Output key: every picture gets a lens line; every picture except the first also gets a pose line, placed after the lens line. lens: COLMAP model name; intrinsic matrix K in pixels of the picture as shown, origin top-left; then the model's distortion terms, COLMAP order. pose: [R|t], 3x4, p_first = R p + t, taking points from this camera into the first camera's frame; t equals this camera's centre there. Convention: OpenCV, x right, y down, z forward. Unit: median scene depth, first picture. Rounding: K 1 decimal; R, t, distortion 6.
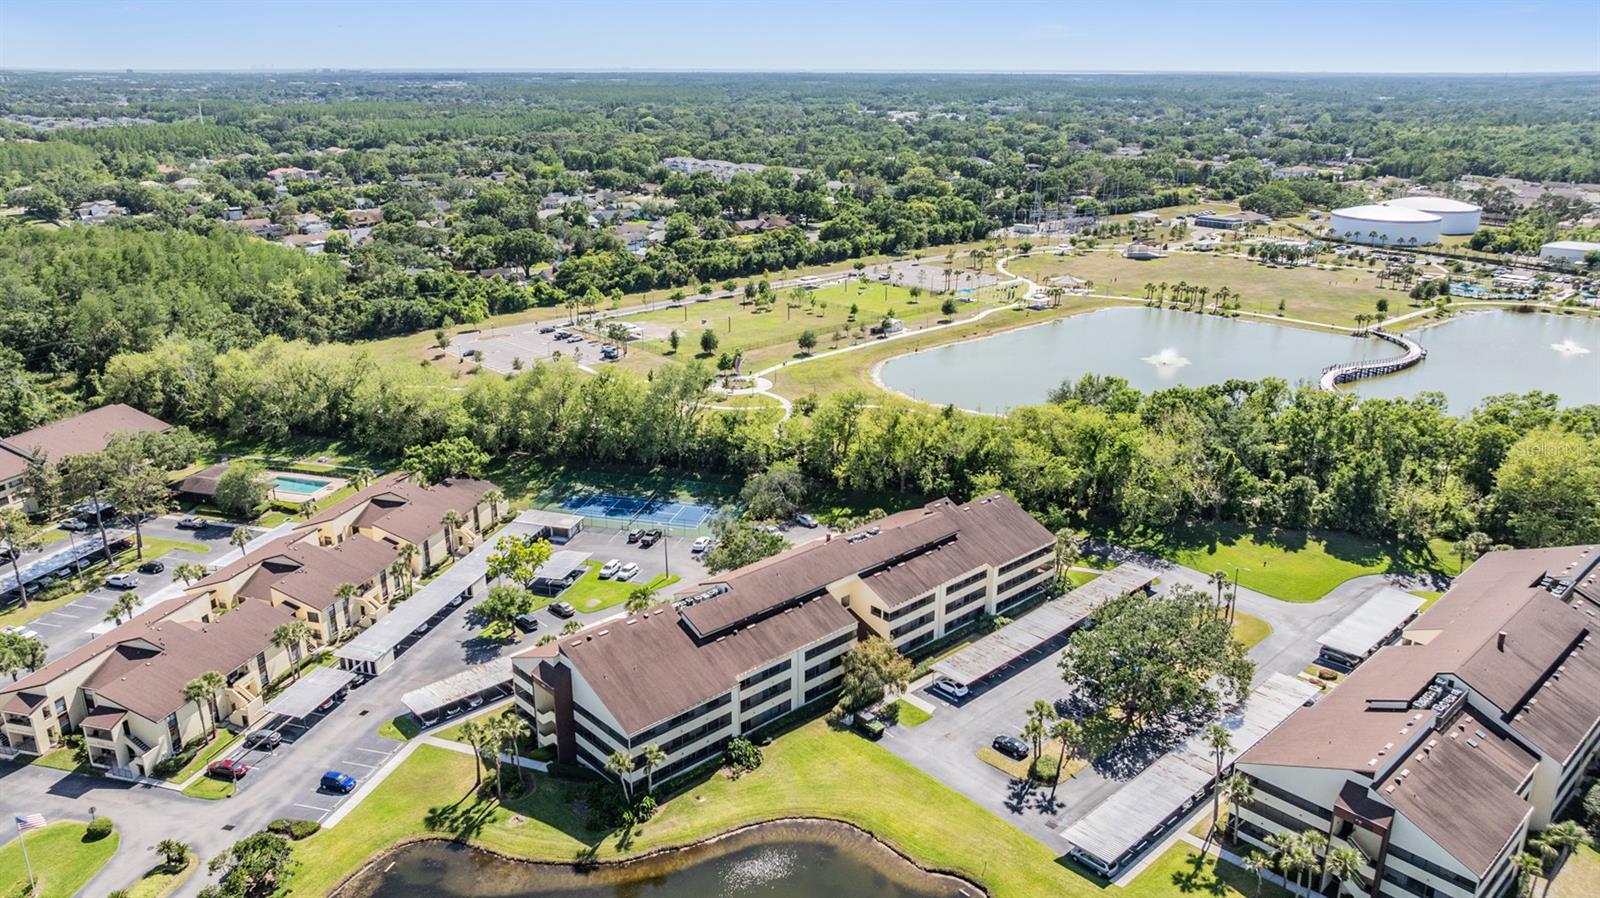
lens RADIAL K [[1158.0, 0, 800.0], [0, 1158.0, 449.0], [0, 0, 1]] dist [-0.017943, -0.000885]
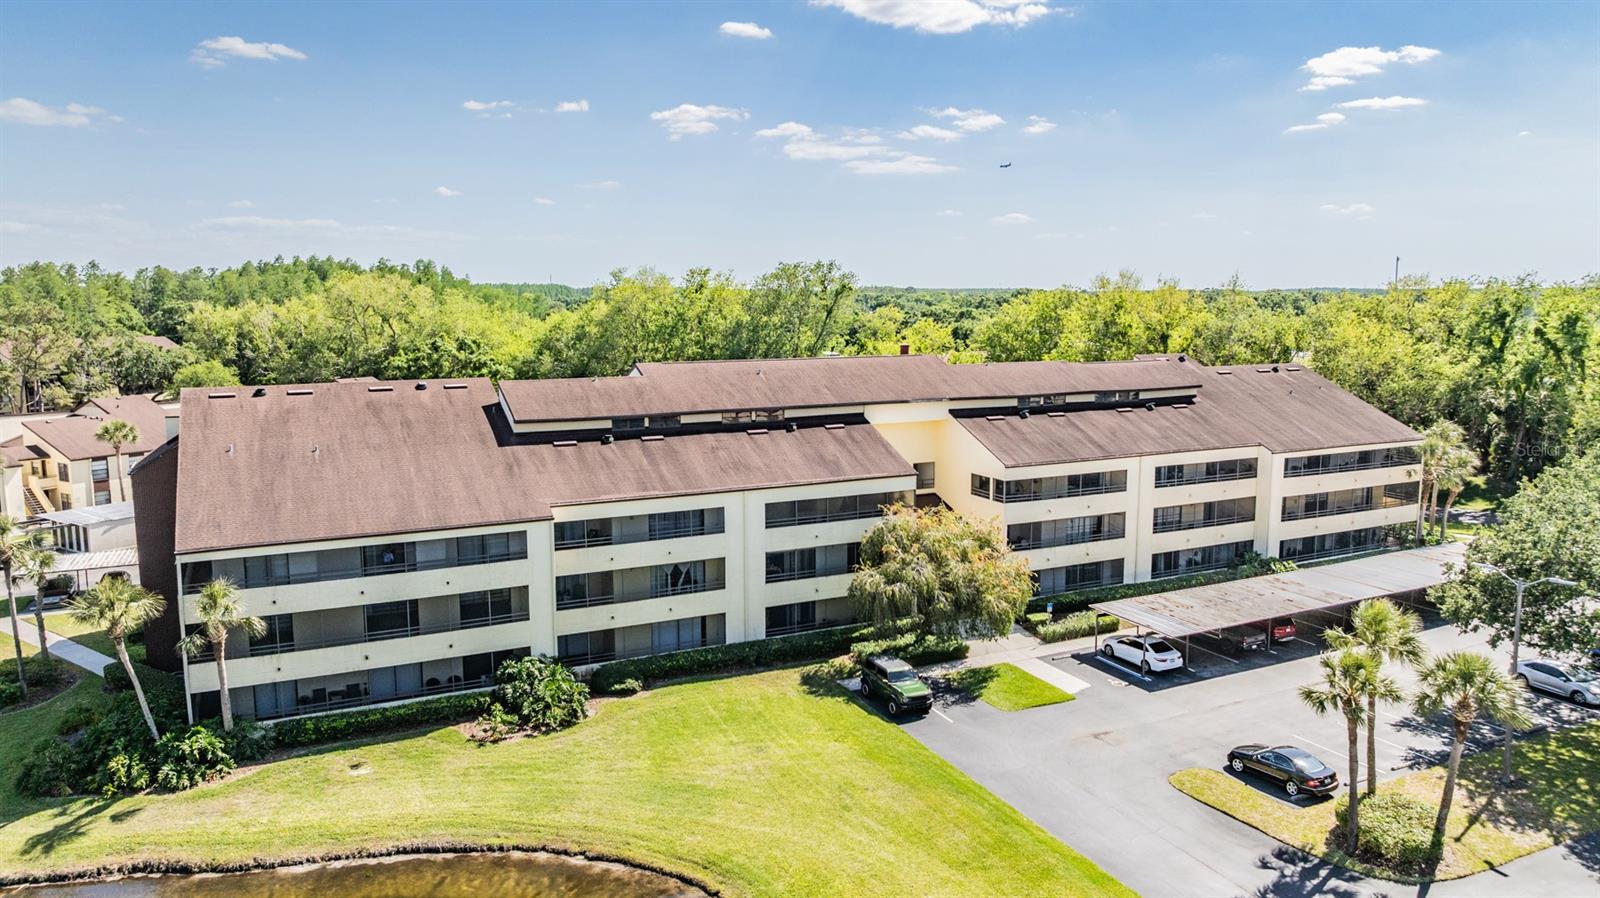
lens RADIAL K [[1131.0, 0, 800.0], [0, 1131.0, 449.0], [0, 0, 1]] dist [-0.033630, 0.028980]
pose [[0.957795, 0.036067, -0.285181, 0.133025], [-0.089534, 0.980176, -0.176743, 0.227477], [0.273153, 0.194817, 0.942037, 0.610576]]
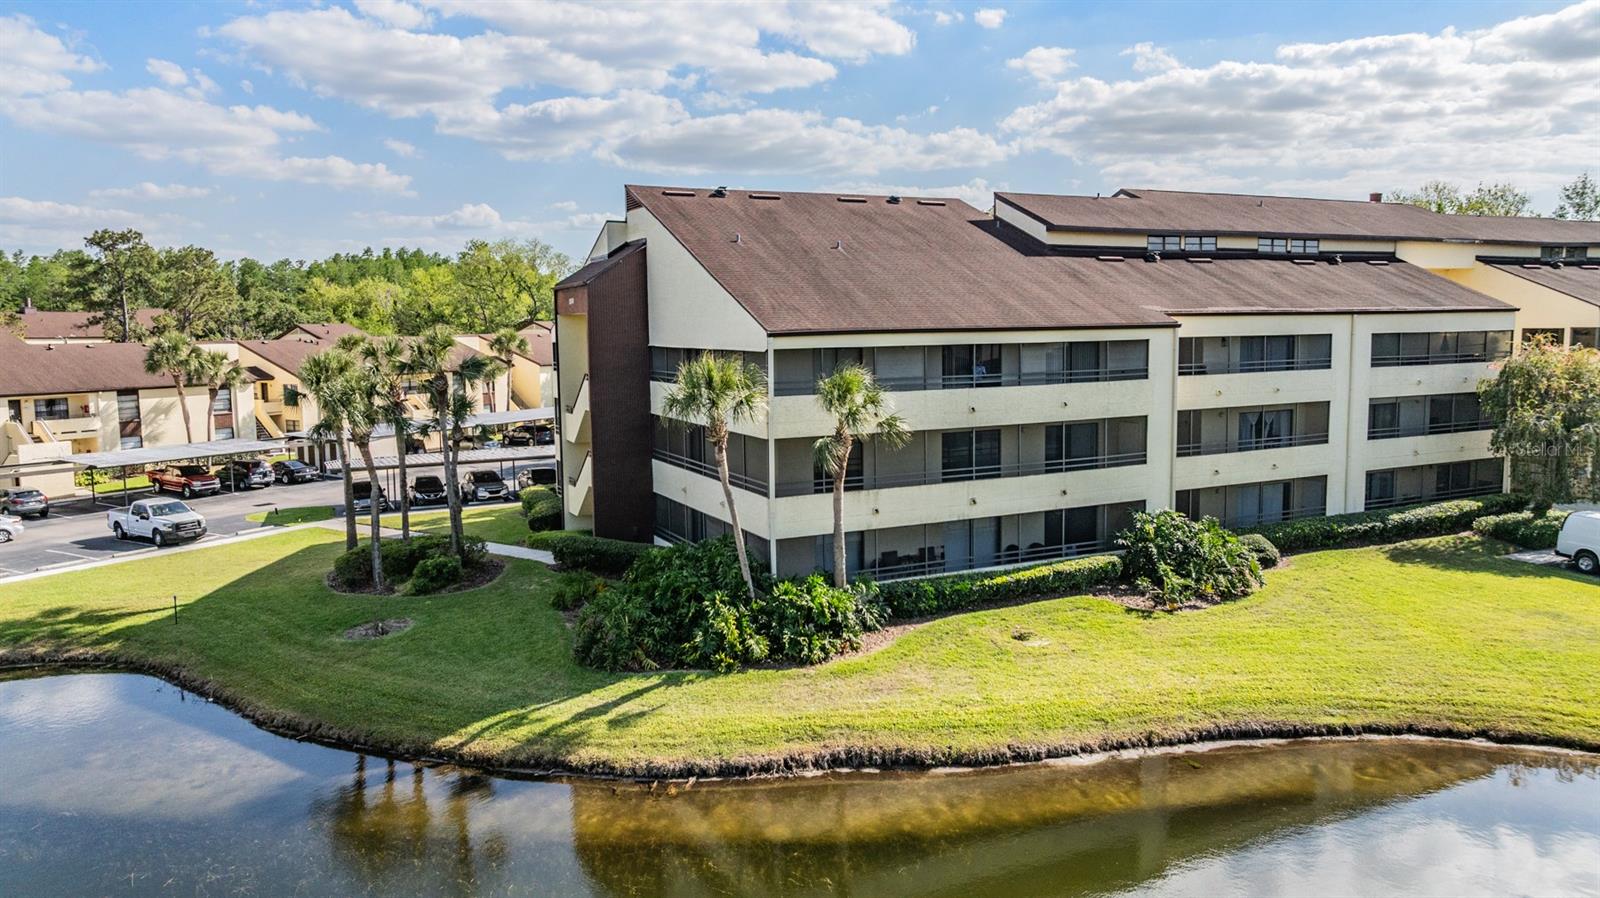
lens RADIAL K [[1131.0, 0, 800.0], [0, 1131.0, 449.0], [0, 0, 1]] dist [-0.033630, 0.028980]
pose [[0.954671, 0.017862, -0.297126, -0.055040], [-0.081058, 0.976075, -0.201762, 0.283873], [0.286413, 0.216701, 0.933278, 0.664899]]
